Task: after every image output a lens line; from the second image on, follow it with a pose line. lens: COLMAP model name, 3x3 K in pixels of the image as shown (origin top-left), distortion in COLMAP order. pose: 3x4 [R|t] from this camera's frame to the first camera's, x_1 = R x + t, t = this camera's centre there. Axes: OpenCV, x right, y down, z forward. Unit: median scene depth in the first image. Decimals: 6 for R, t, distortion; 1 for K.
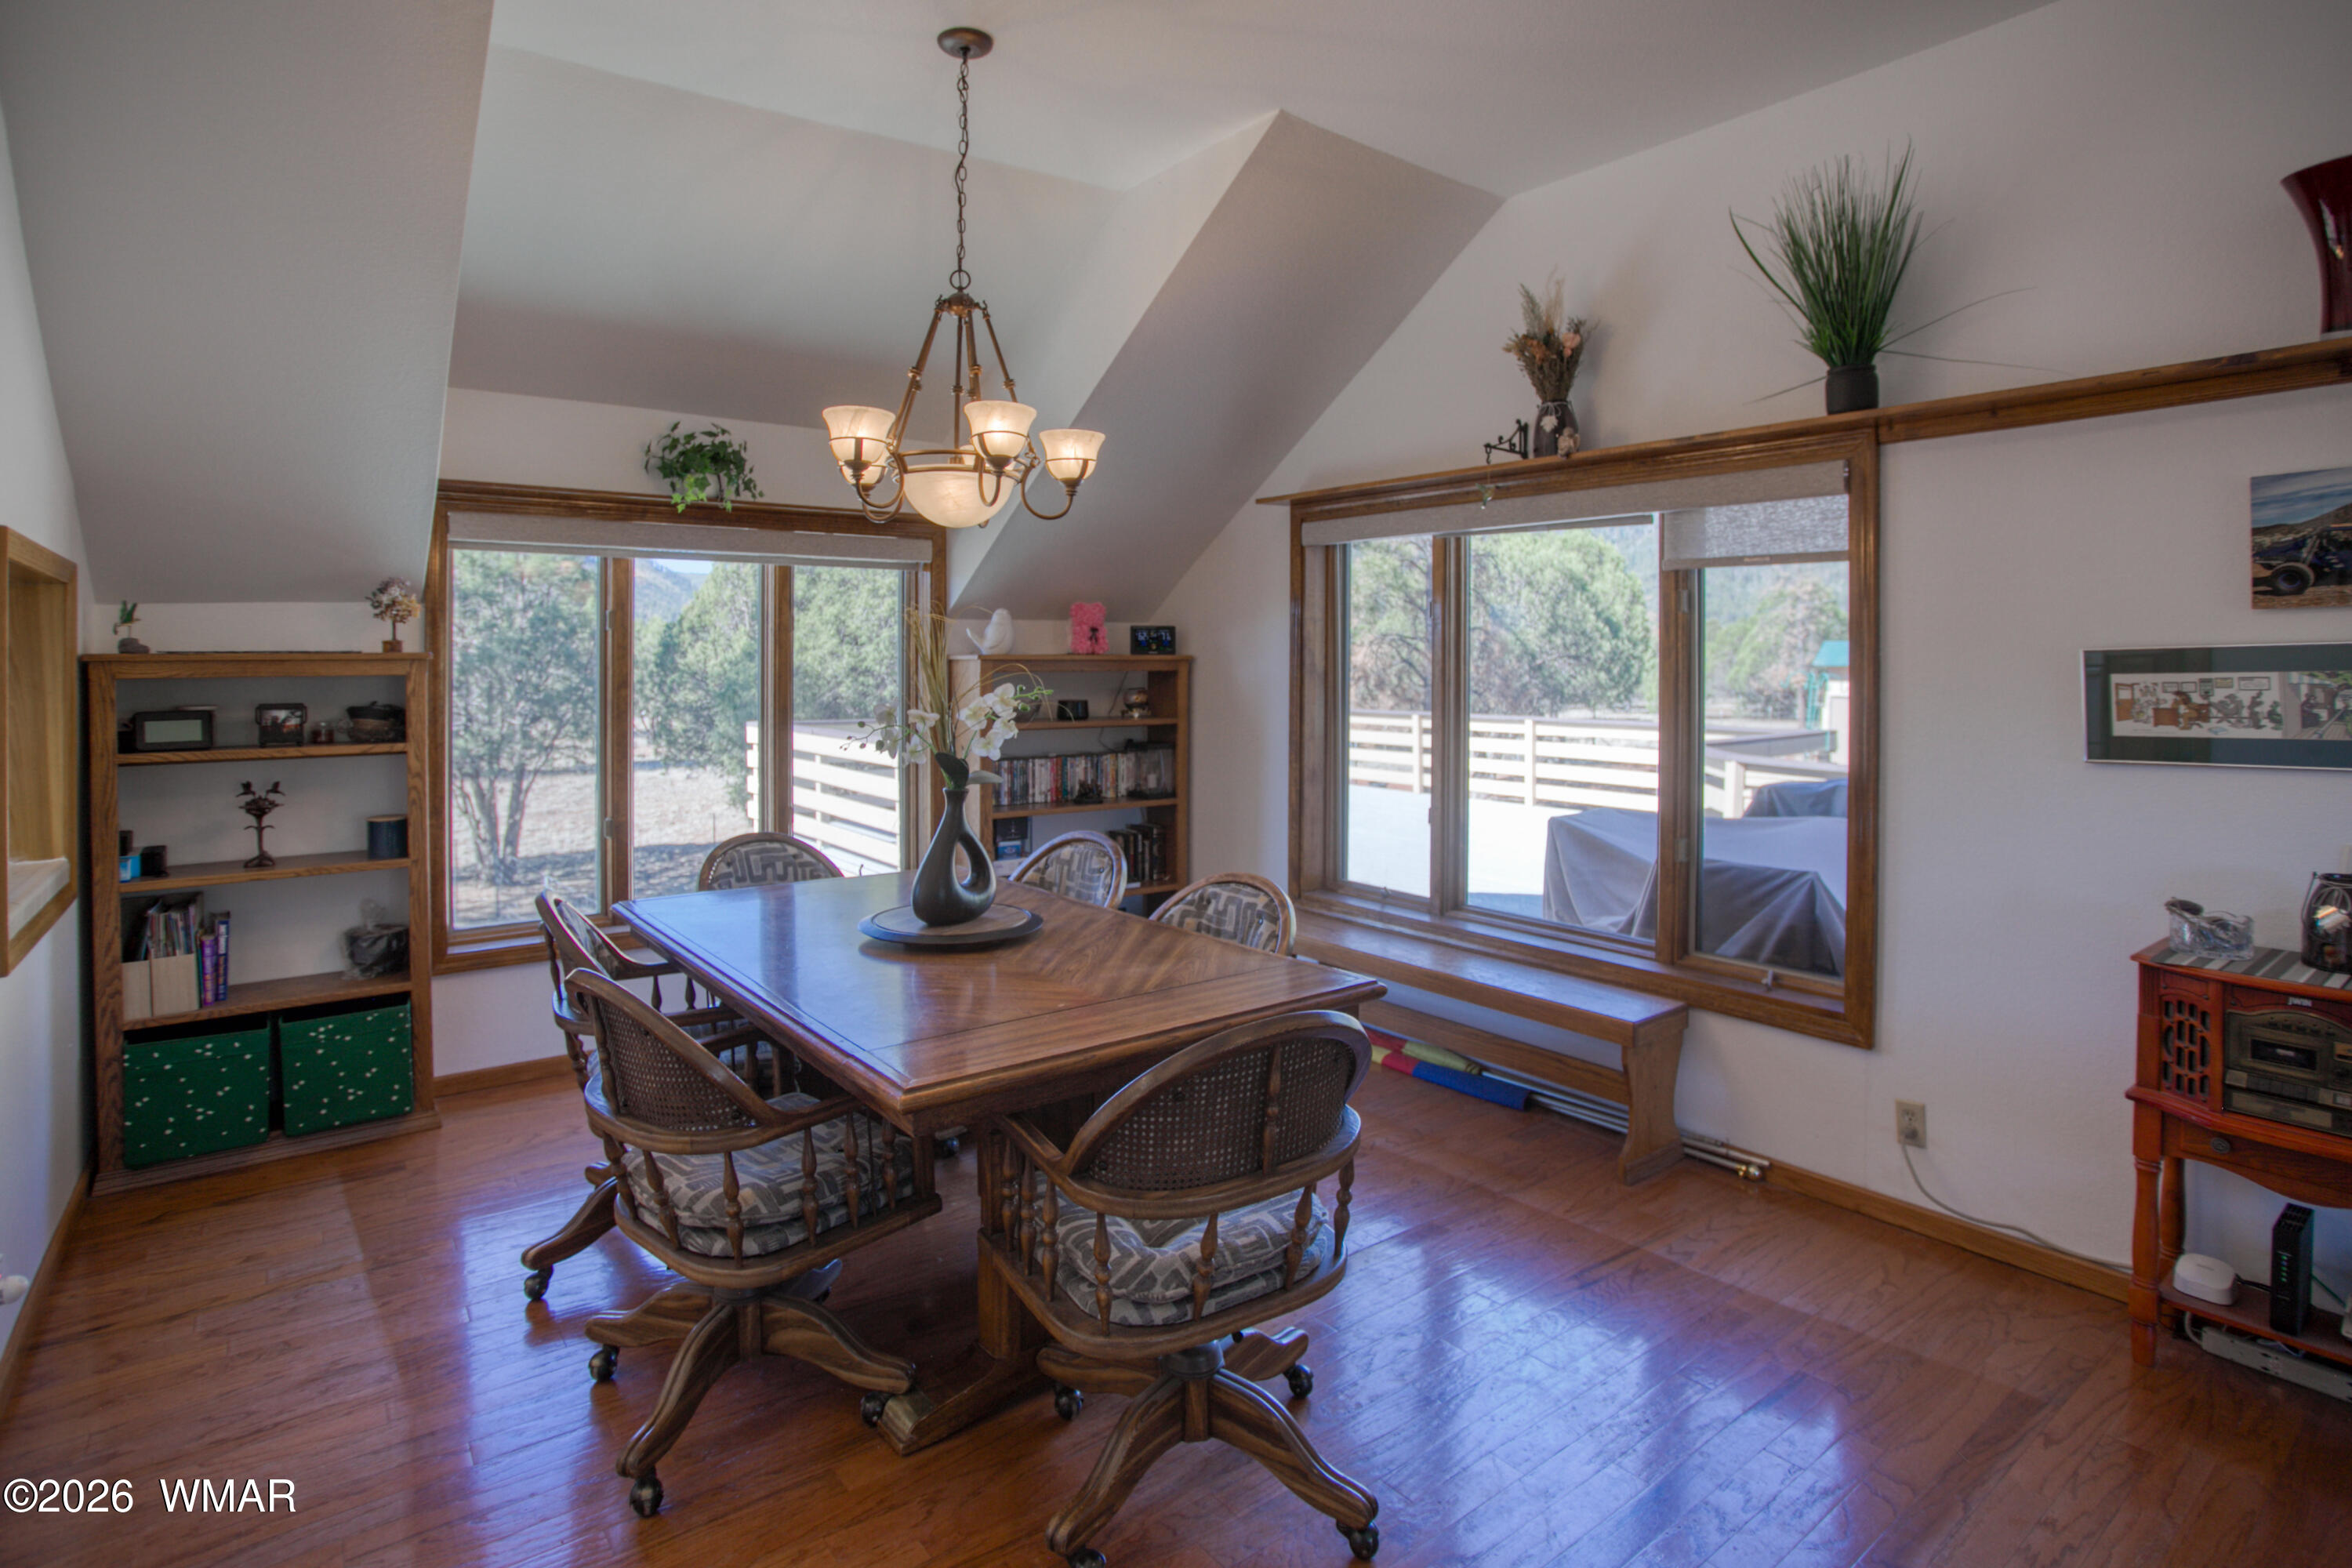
lens RADIAL K [[1138.3, 0, 1227.4], [0, 1138.3, 671.0], [0, 0, 1]] dist [-0.030558, 0.004949]
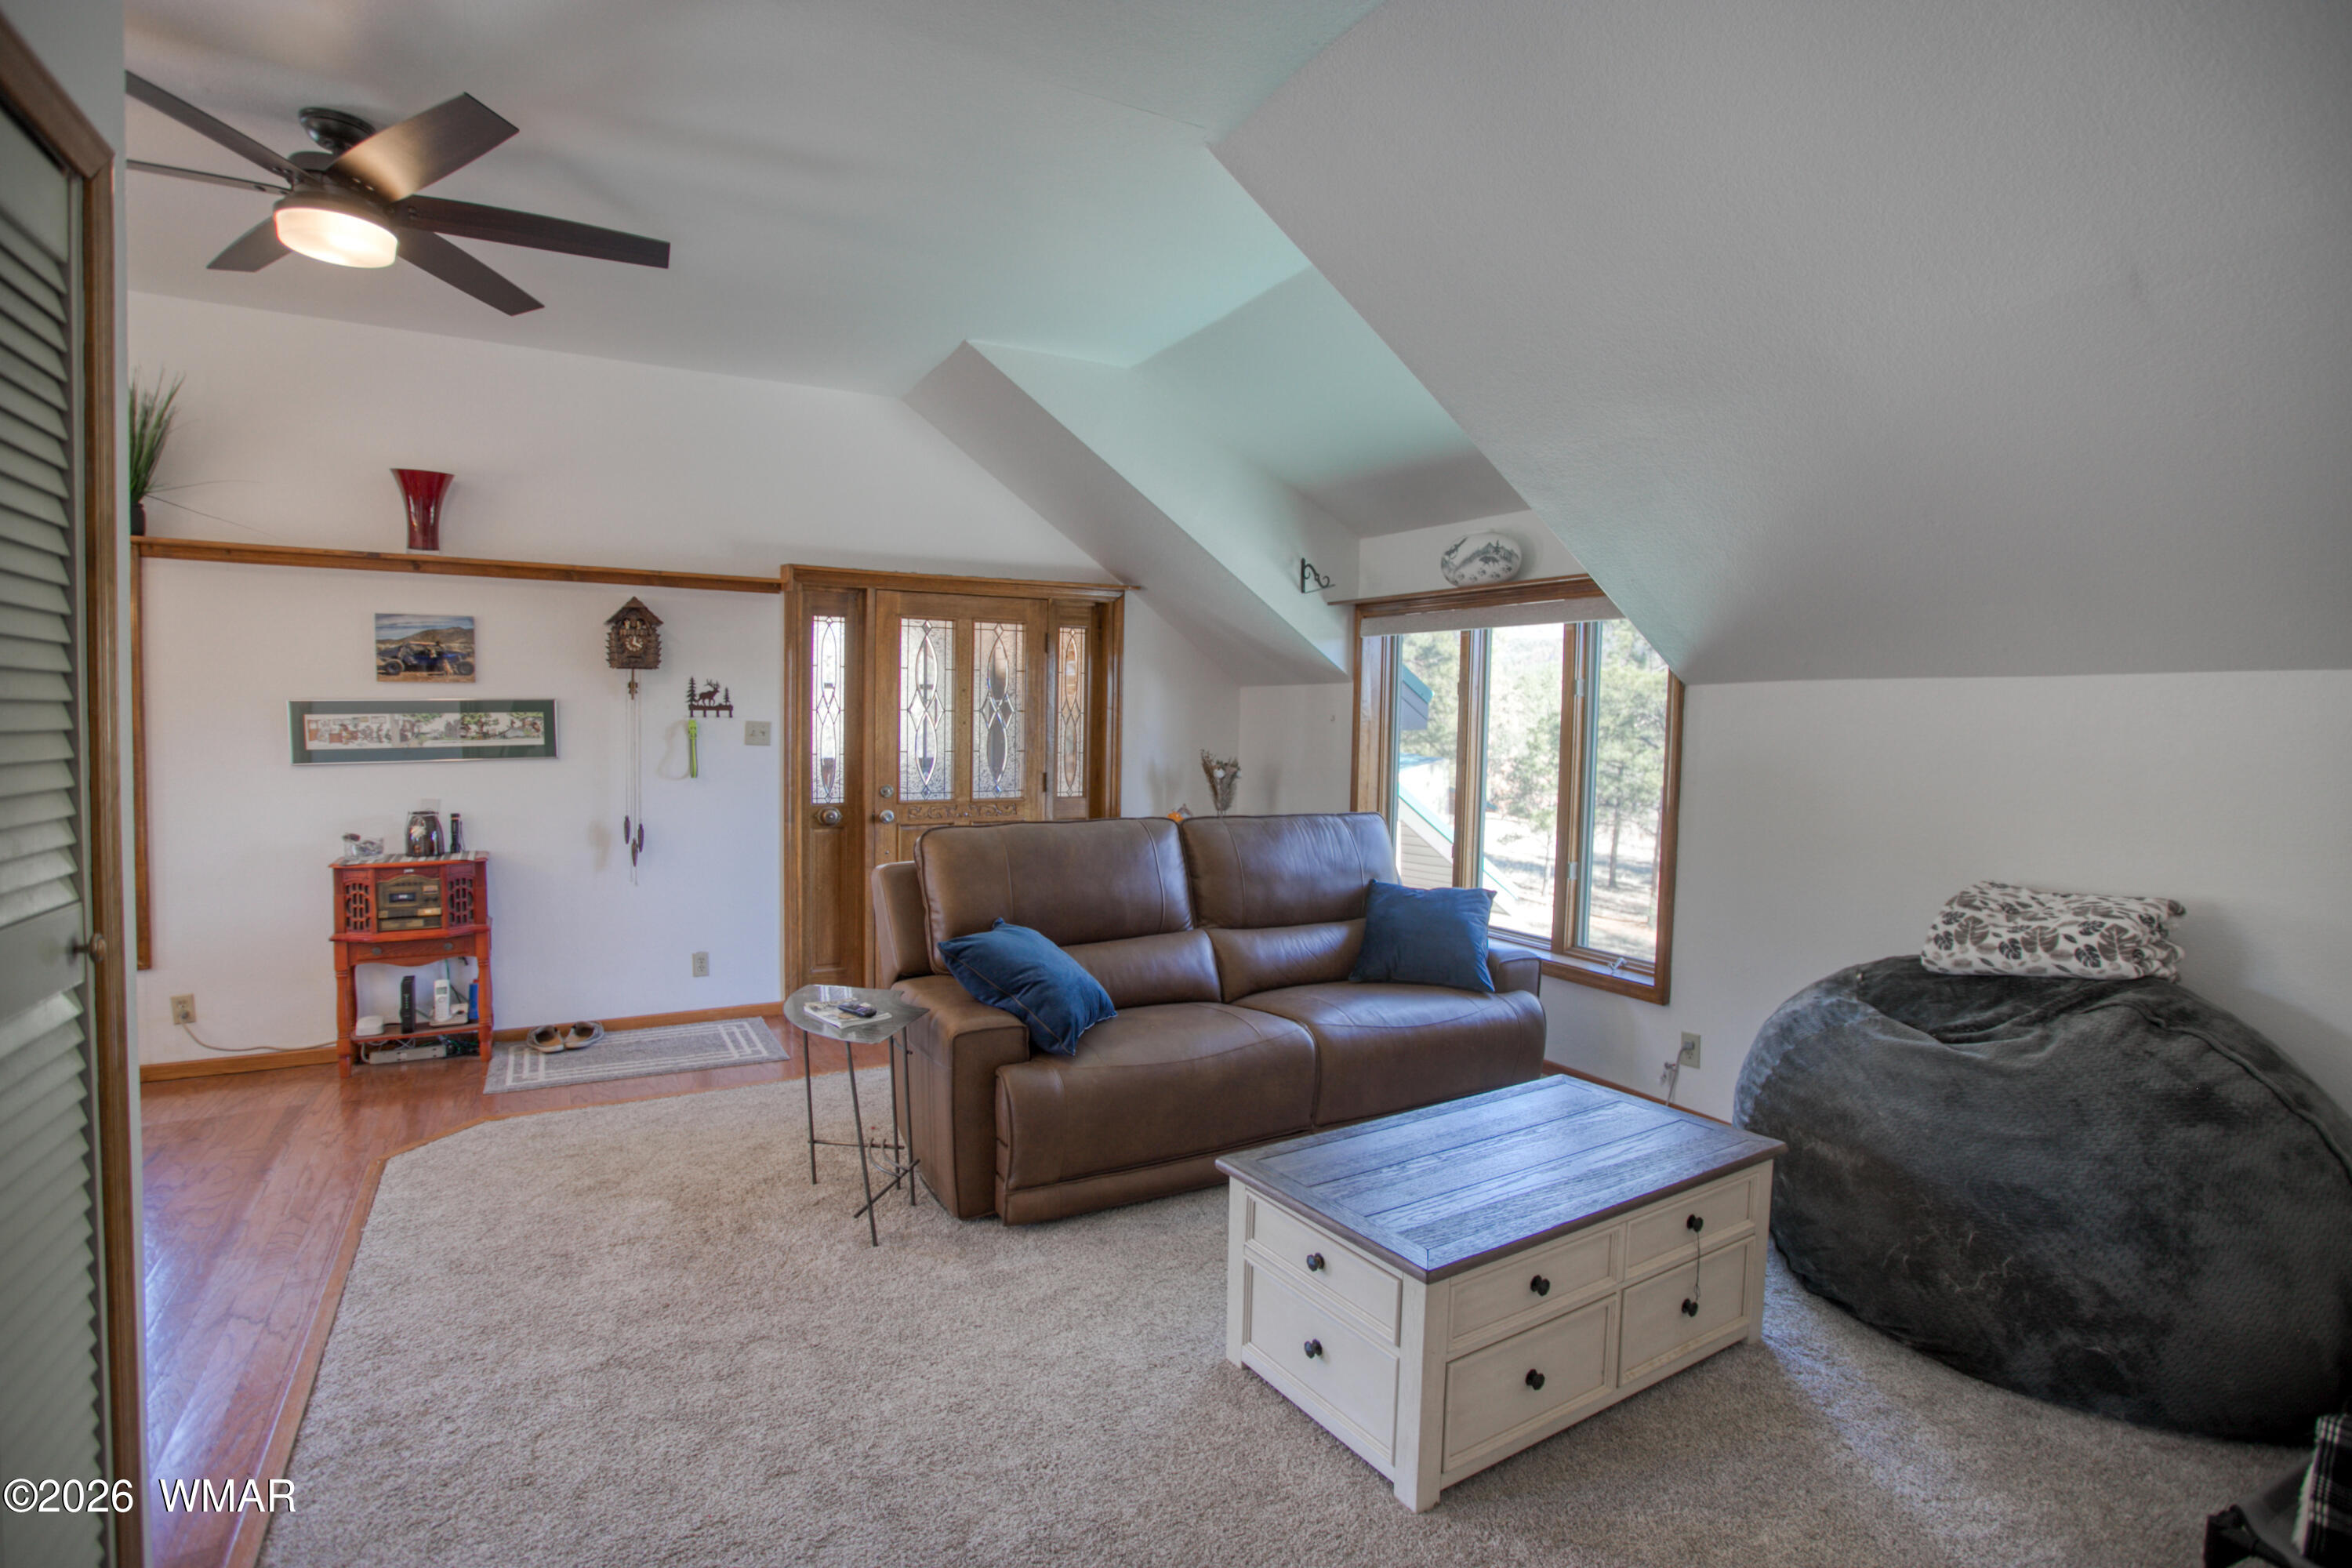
lens RADIAL K [[1138.3, 0, 1175.1], [0, 1138.3, 780.9], [0, 0, 1]] dist [-0.030558, 0.004949]
pose [[0.142943, -0.050266, 0.988454, -0.837844], [-0.007247, 0.998630, 0.051832, 0.006087], [-0.989704, -0.014572, 0.142383, -0.672013]]
